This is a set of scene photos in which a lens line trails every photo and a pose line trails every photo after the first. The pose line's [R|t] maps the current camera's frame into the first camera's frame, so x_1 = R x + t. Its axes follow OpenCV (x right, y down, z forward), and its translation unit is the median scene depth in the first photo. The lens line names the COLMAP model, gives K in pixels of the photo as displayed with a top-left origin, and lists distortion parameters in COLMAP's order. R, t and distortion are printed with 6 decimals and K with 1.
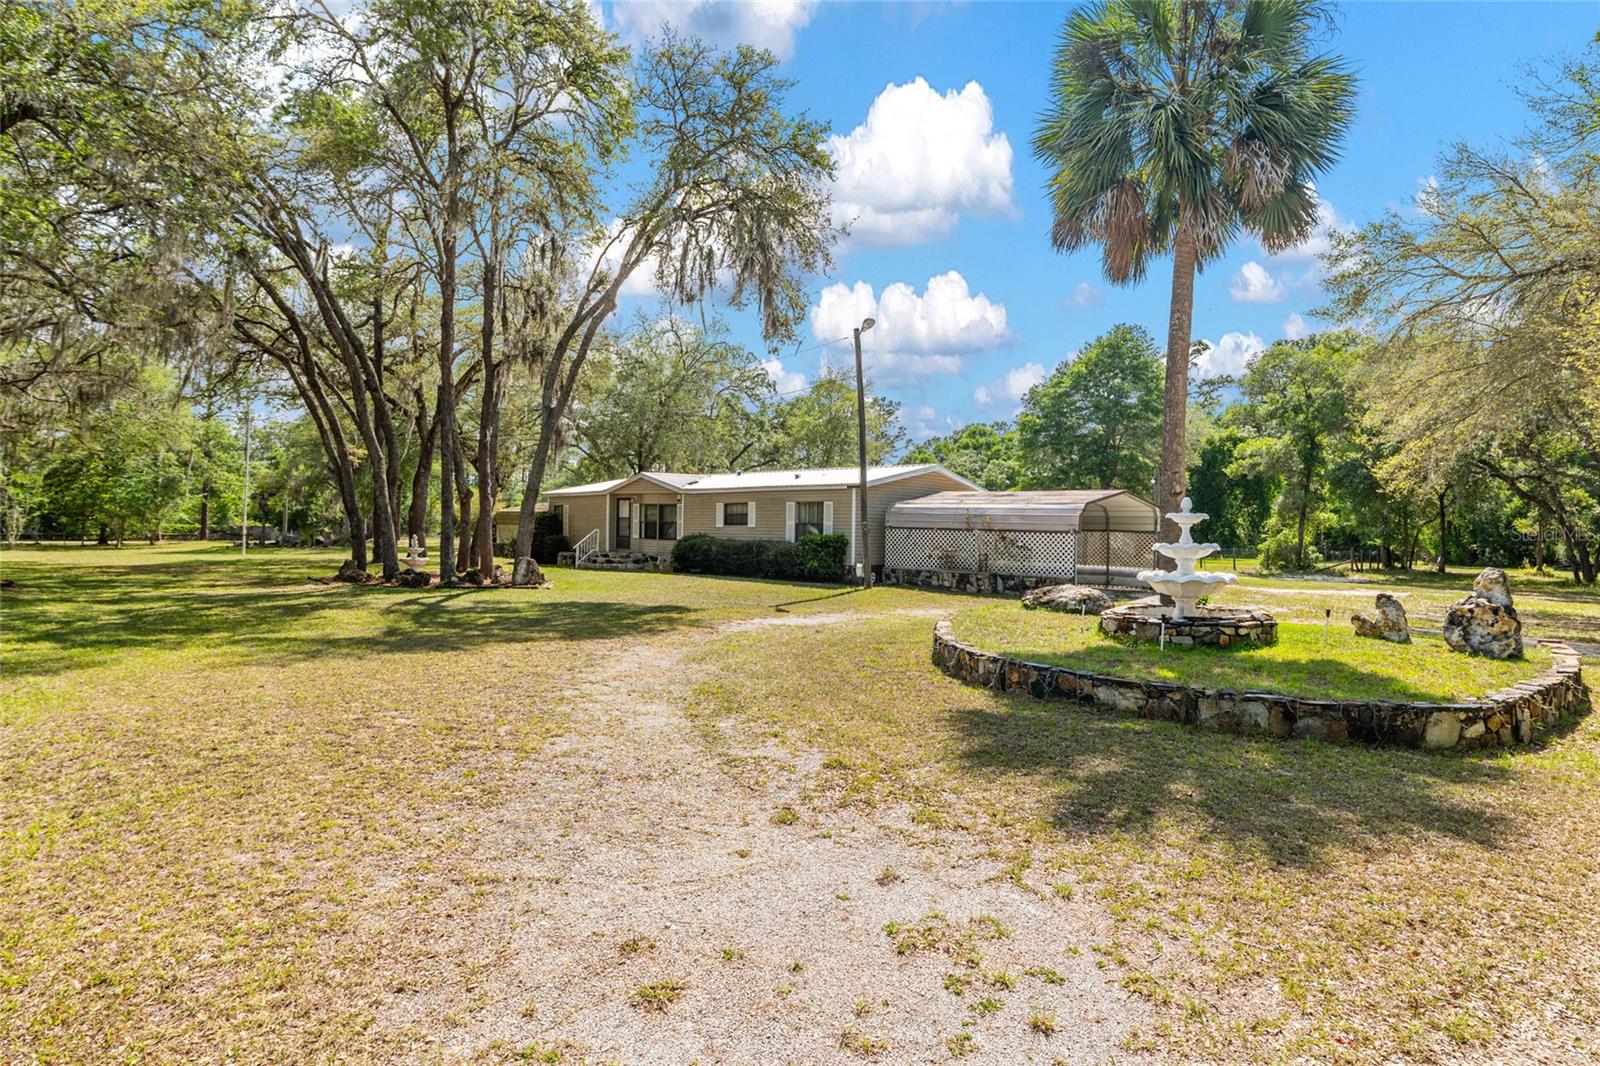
lens RADIAL K [[835.8, 0, 800.0], [0, 835.8, 533.0], [0, 0, 1]] dist [0.000170, 0.000073]
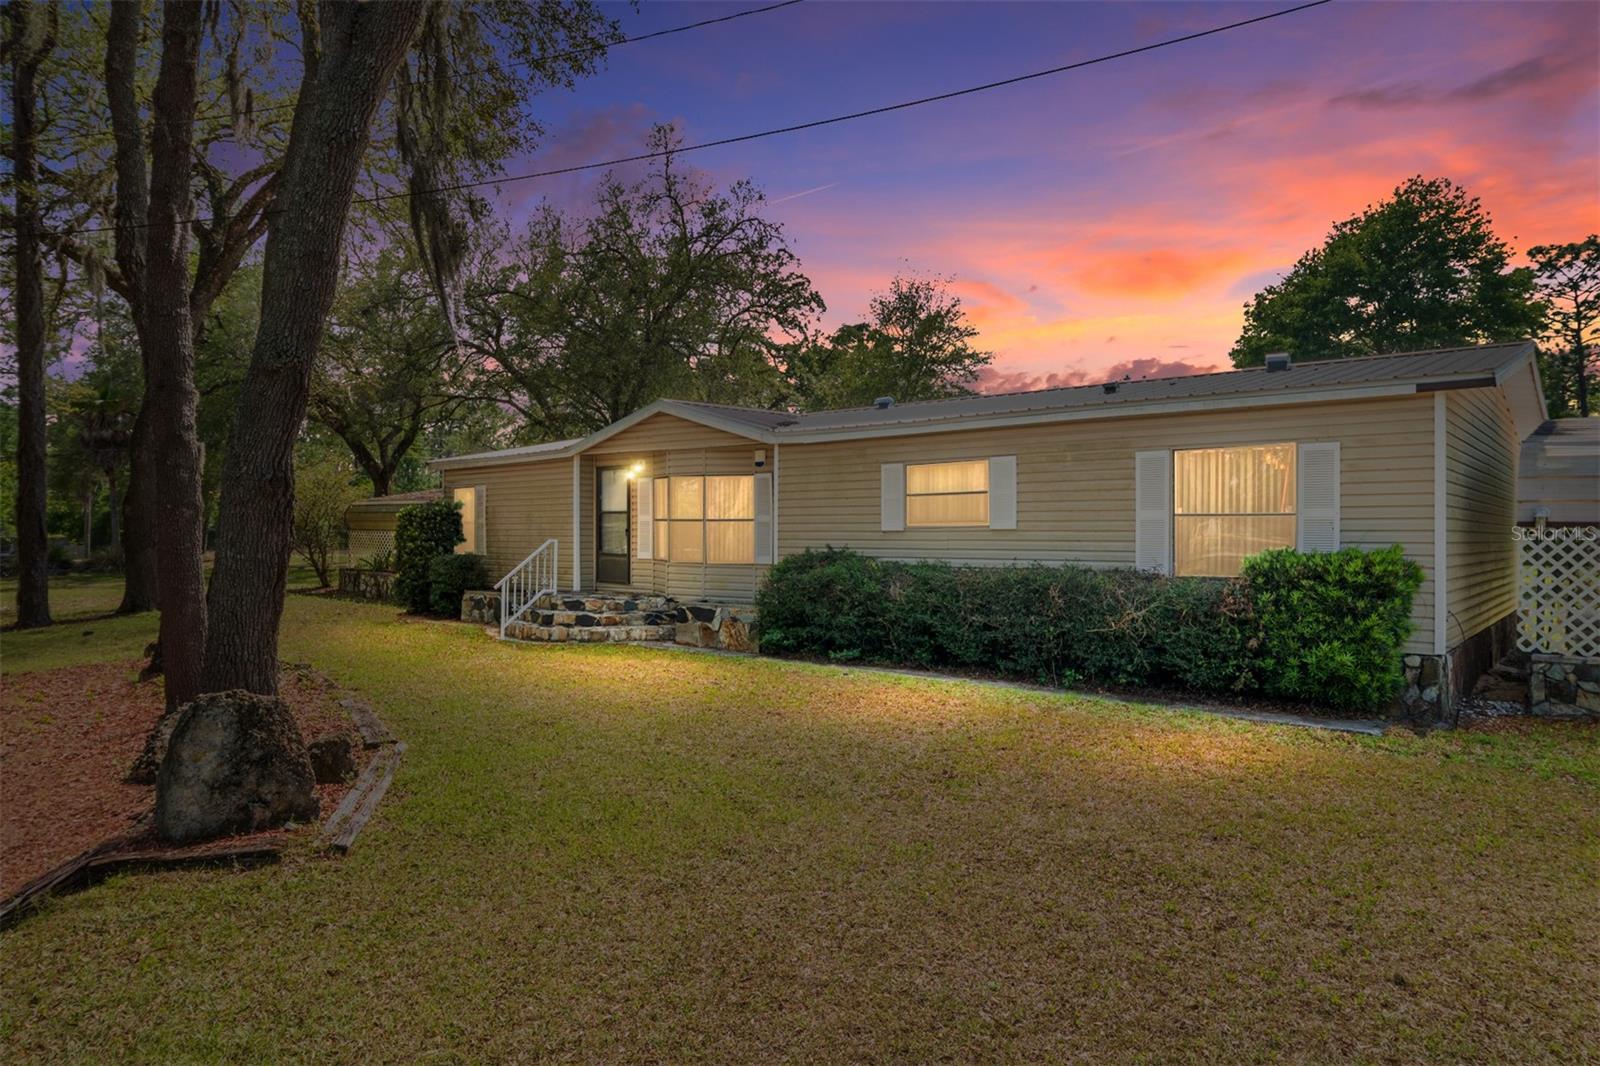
lens RADIAL K [[966.8, 0, 800.0], [0, 966.8, 533.0], [0, 0, 1]] dist [0.000371, 0.000503]
pose [[0.999522, -0.012991, 0.028042, -0.153585], [0.013096, 0.999908, -0.003576, -0.005094], [-0.027993, 0.003941, 0.999600, 0.595769]]
